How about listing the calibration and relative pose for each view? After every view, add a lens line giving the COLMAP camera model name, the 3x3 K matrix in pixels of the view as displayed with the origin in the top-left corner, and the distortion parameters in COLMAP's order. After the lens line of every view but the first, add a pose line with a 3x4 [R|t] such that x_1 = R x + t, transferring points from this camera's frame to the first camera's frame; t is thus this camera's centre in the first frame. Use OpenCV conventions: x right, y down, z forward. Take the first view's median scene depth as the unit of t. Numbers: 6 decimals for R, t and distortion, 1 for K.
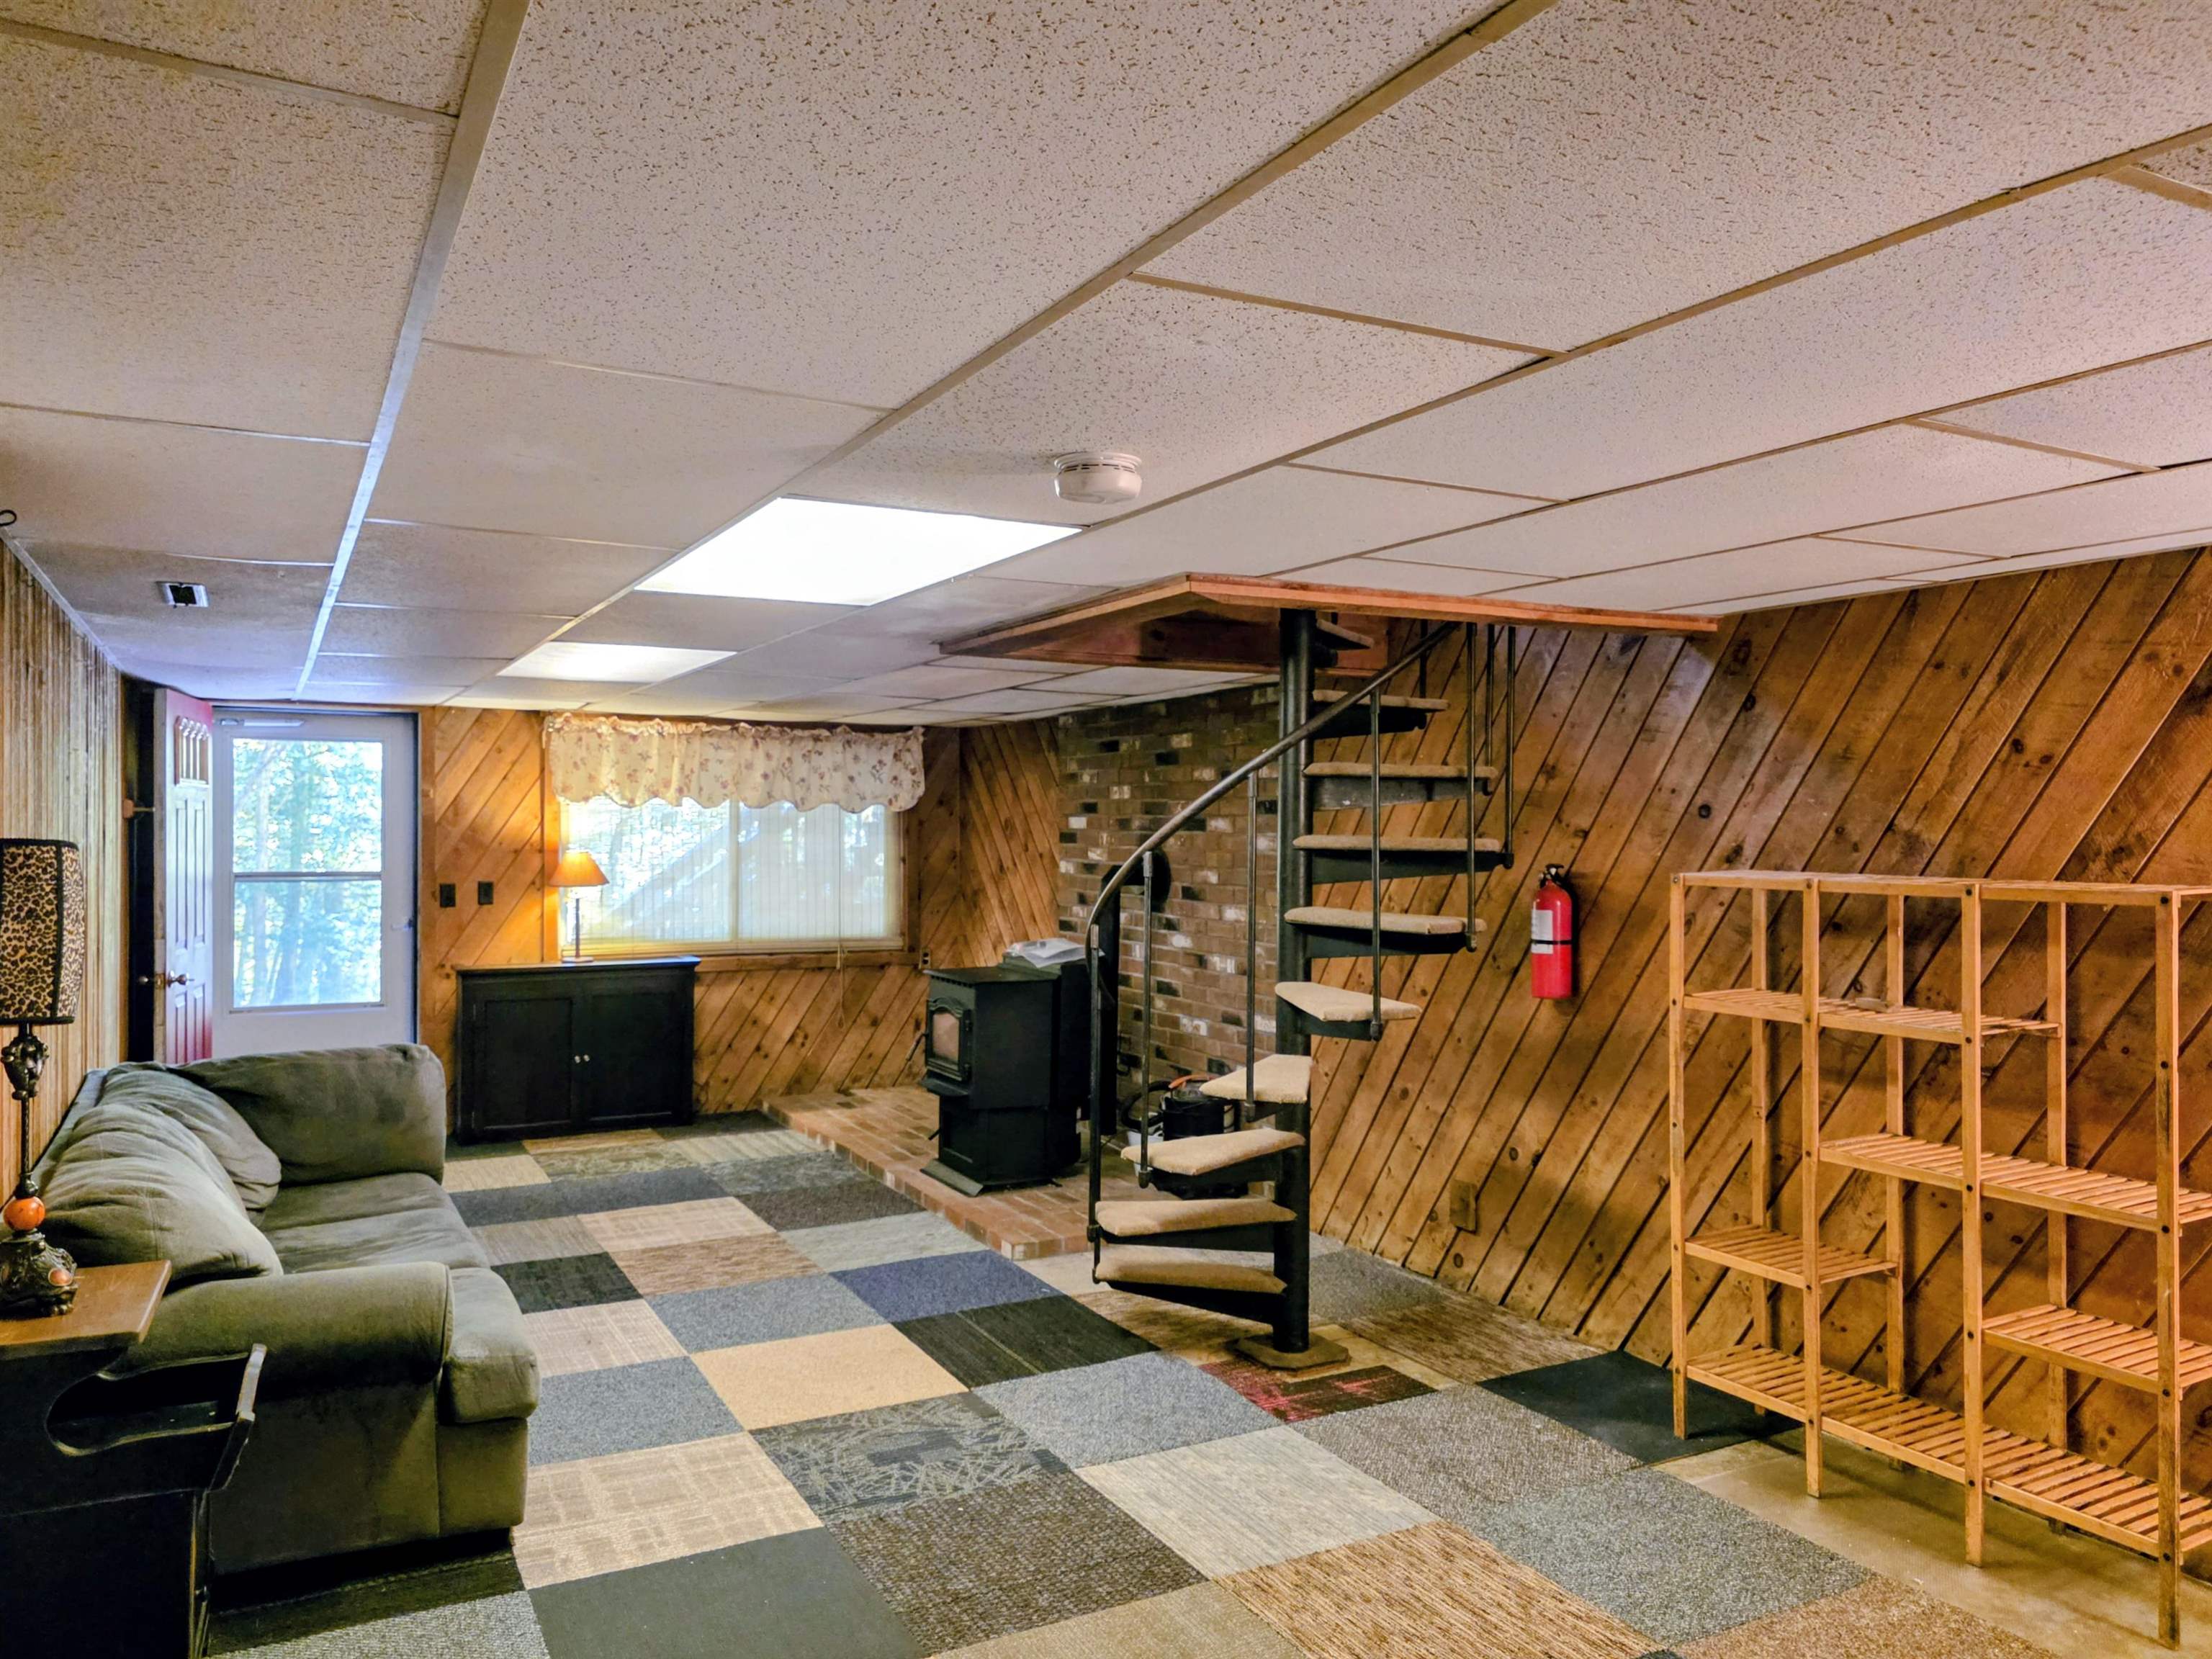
lens RADIAL K [[1483.7, 0, 1111.6], [0, 1483.7, 794.5], [0, 0, 1]] dist [0.083491, -0.000584]
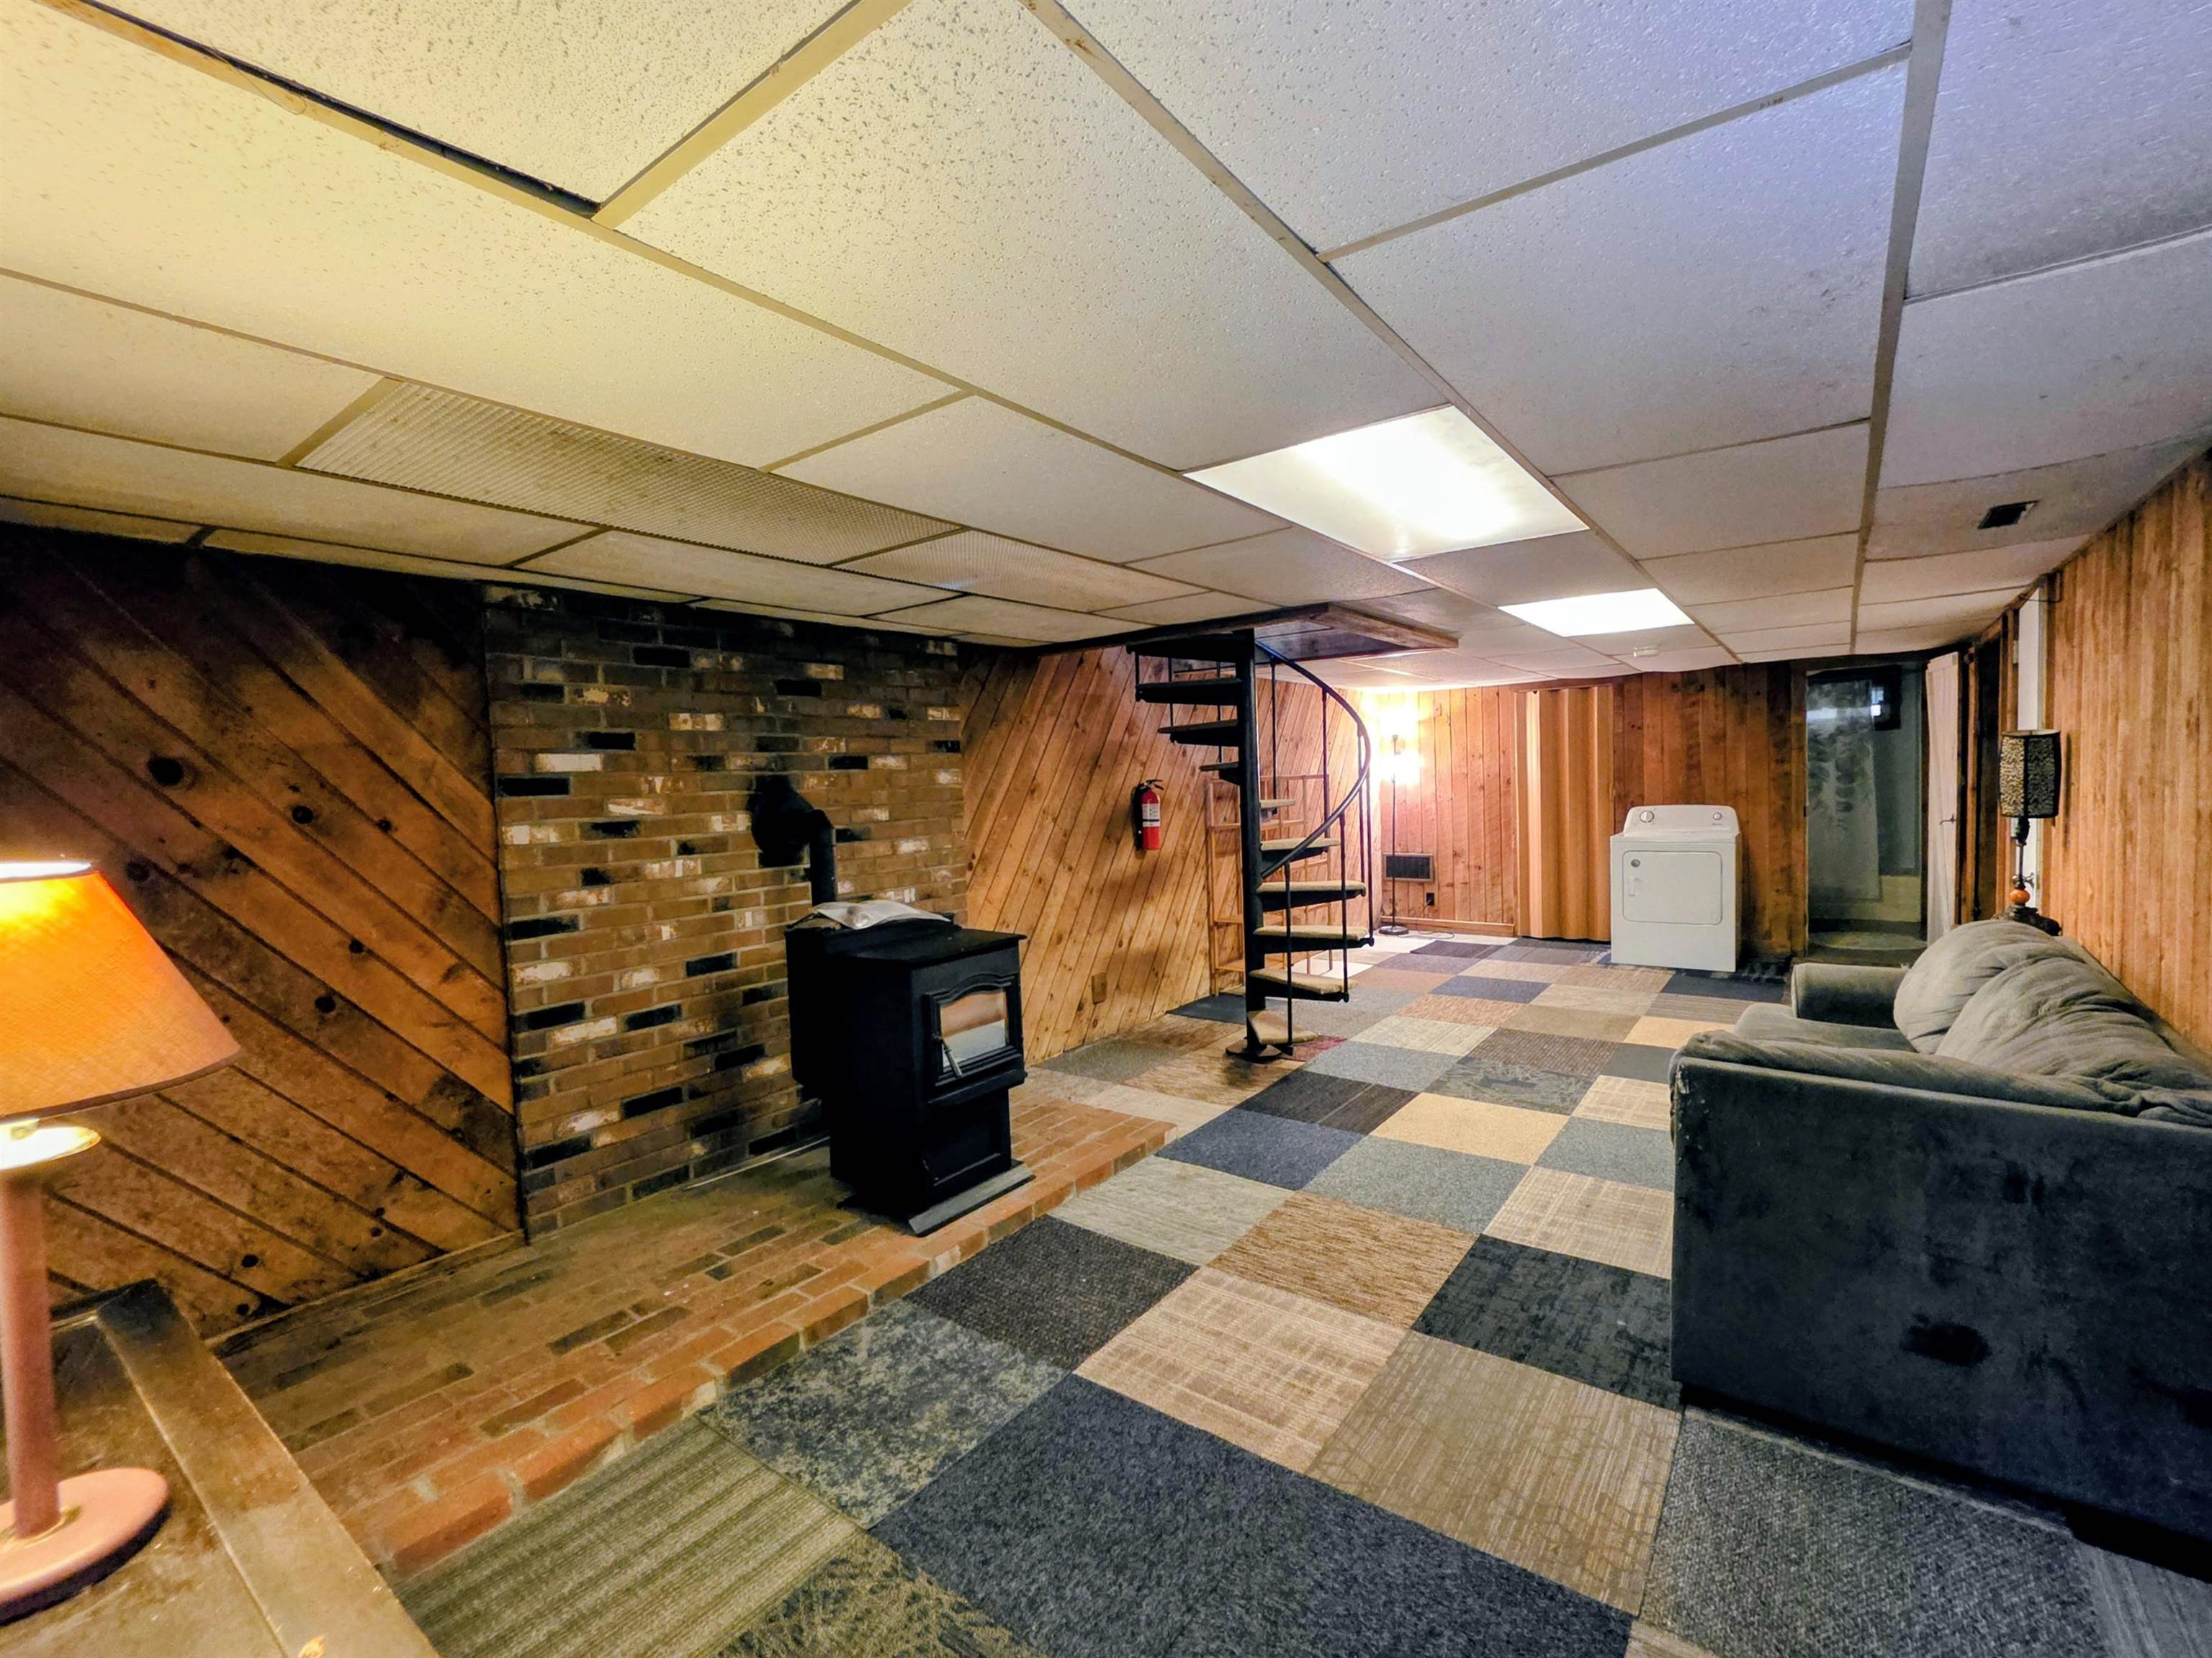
lens RADIAL K [[916.4, 0, 1128.3], [0, 916.4, 826.4], [0, 0, 1]] dist [0.002467, 0.000450]
pose [[-0.385218, -0.038820, 0.922009, -0.724938], [0.013839, 0.998759, 0.047834, 0.046074], [-0.922722, 0.031186, -0.384203, 1.377412]]
